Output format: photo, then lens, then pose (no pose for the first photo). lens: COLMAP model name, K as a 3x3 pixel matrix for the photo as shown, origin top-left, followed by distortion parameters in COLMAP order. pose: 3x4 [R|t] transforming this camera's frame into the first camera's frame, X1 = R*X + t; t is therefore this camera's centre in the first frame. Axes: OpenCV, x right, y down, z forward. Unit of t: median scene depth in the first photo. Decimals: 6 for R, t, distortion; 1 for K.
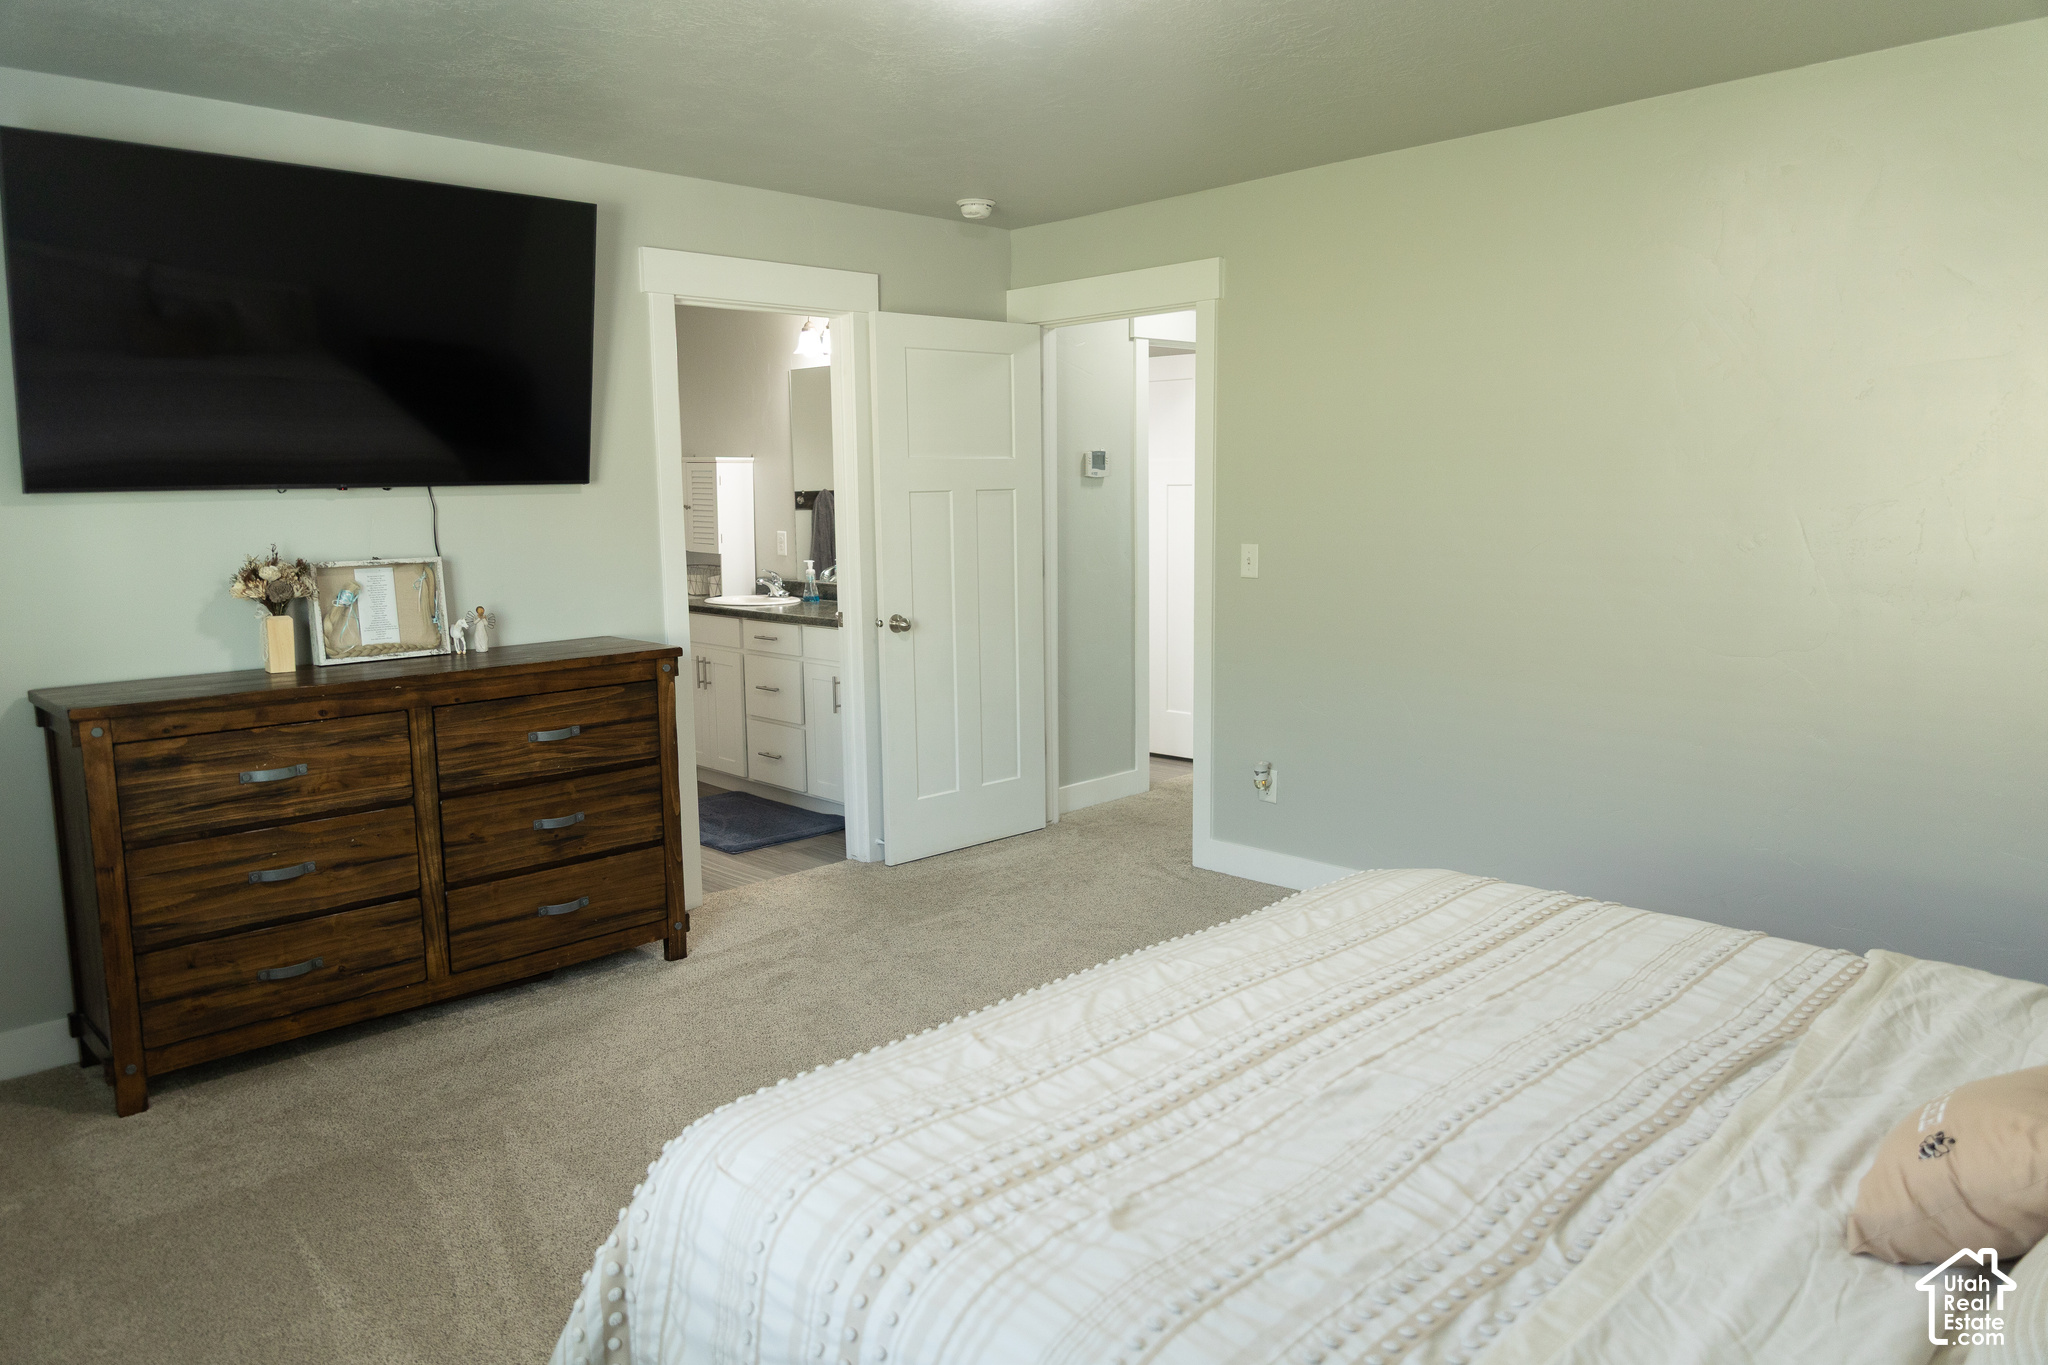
lens RADIAL K [[1363.3, 0, 1027.6], [0, 1363.3, 687.1], [0, 0, 1]] dist [0.004648, 0.001179]
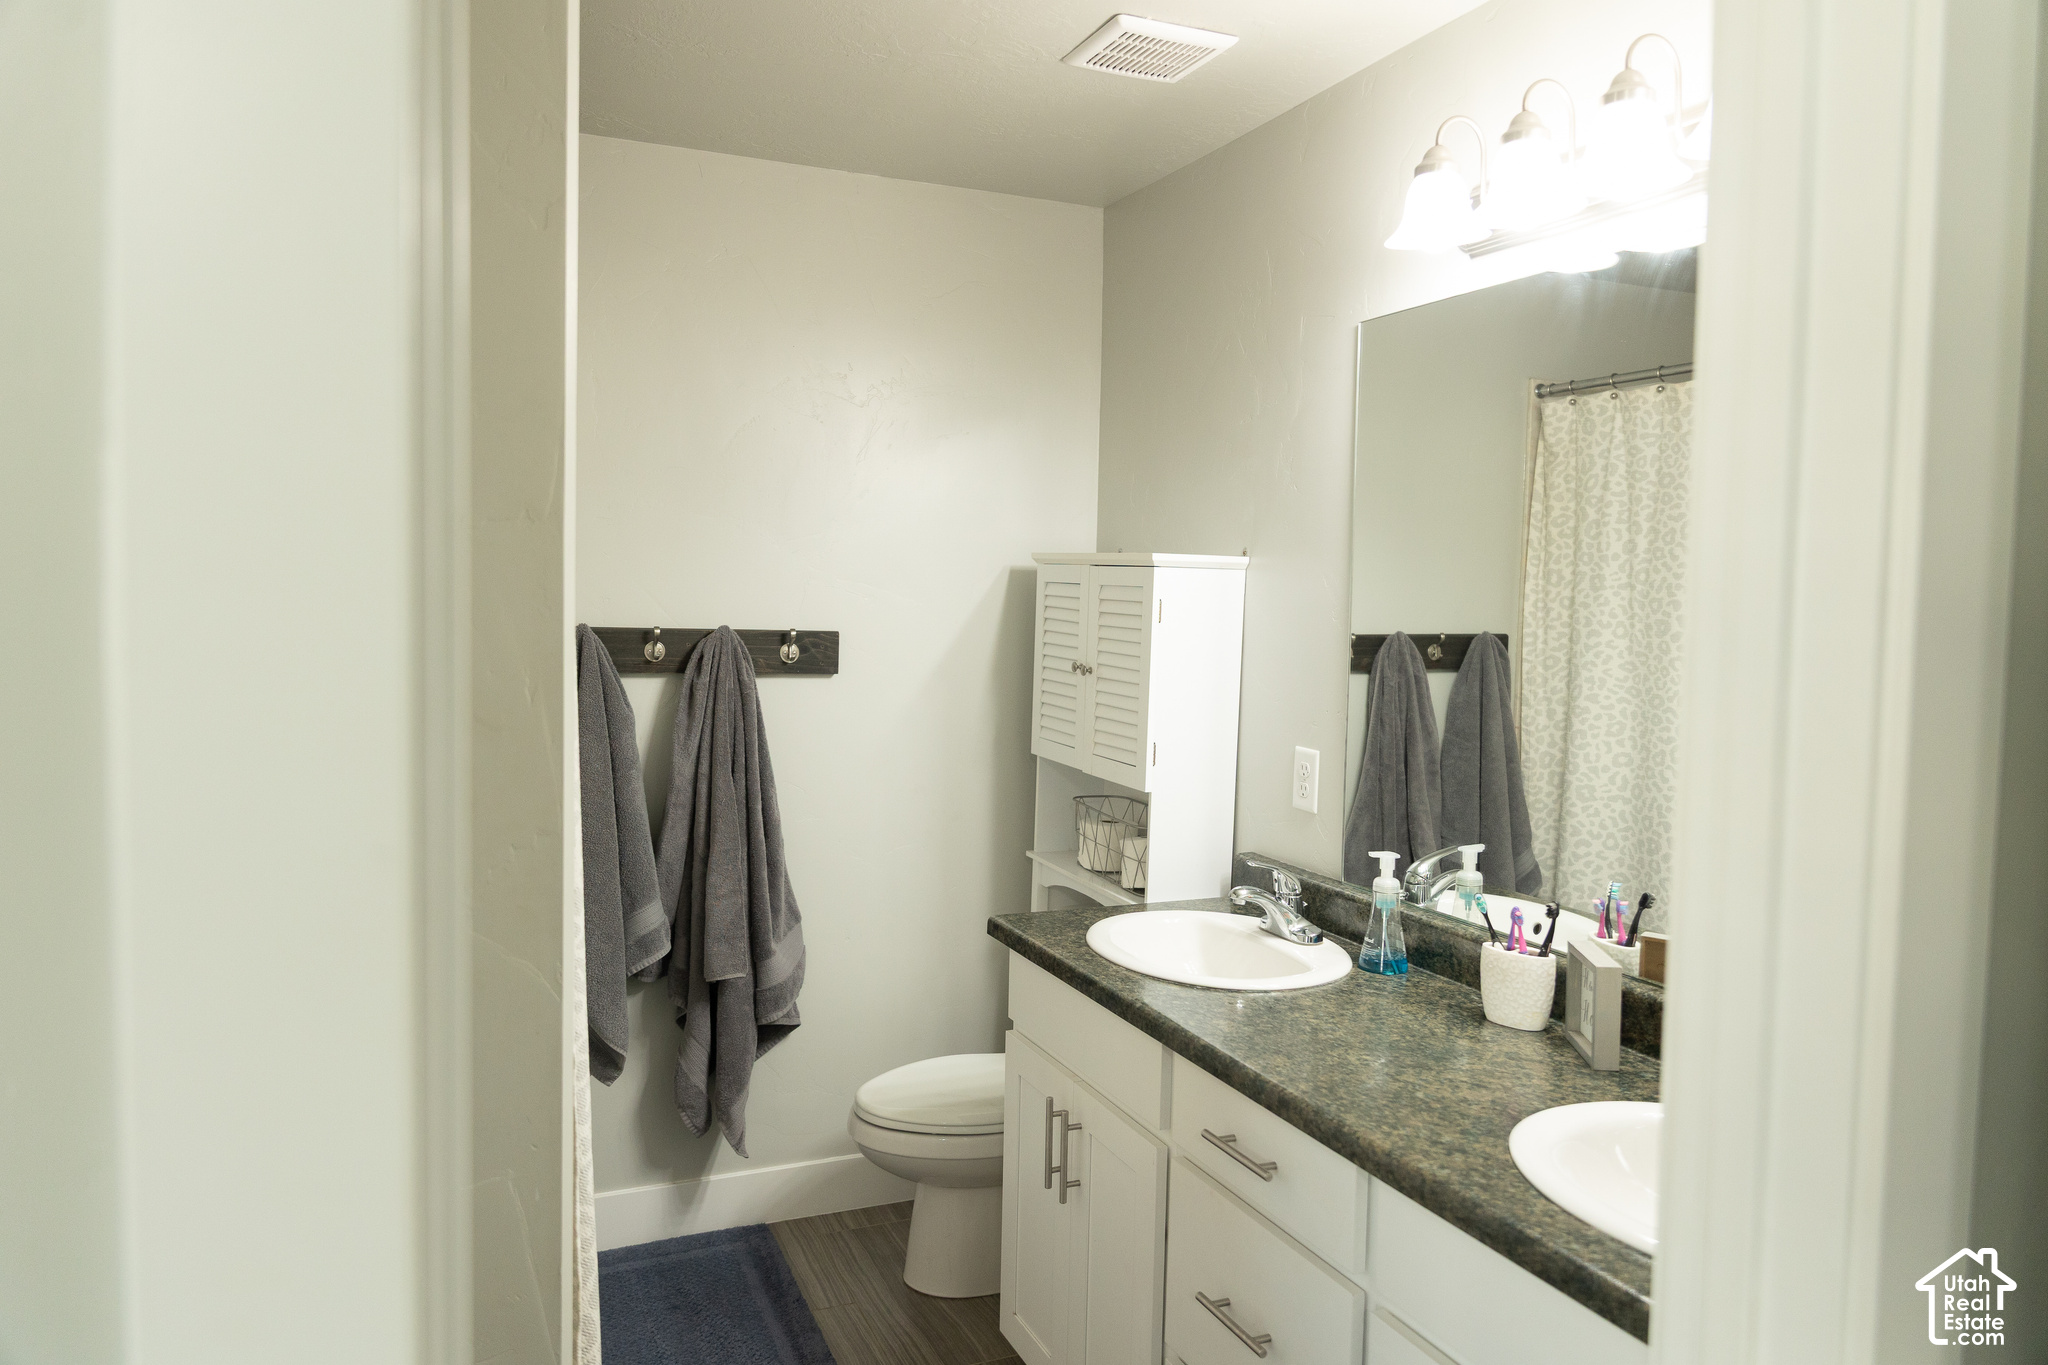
lens RADIAL K [[1363.3, 0, 1017.7], [0, 1363.3, 668.6], [0, 0, 1]] dist [0.004648, 0.001179]
pose [[0.930904, 0.049948, -0.361832, -0.127105], [-0.084637, 0.993142, -0.080653, -0.105631], [0.355322, 0.105704, 0.928748, 0.657027]]
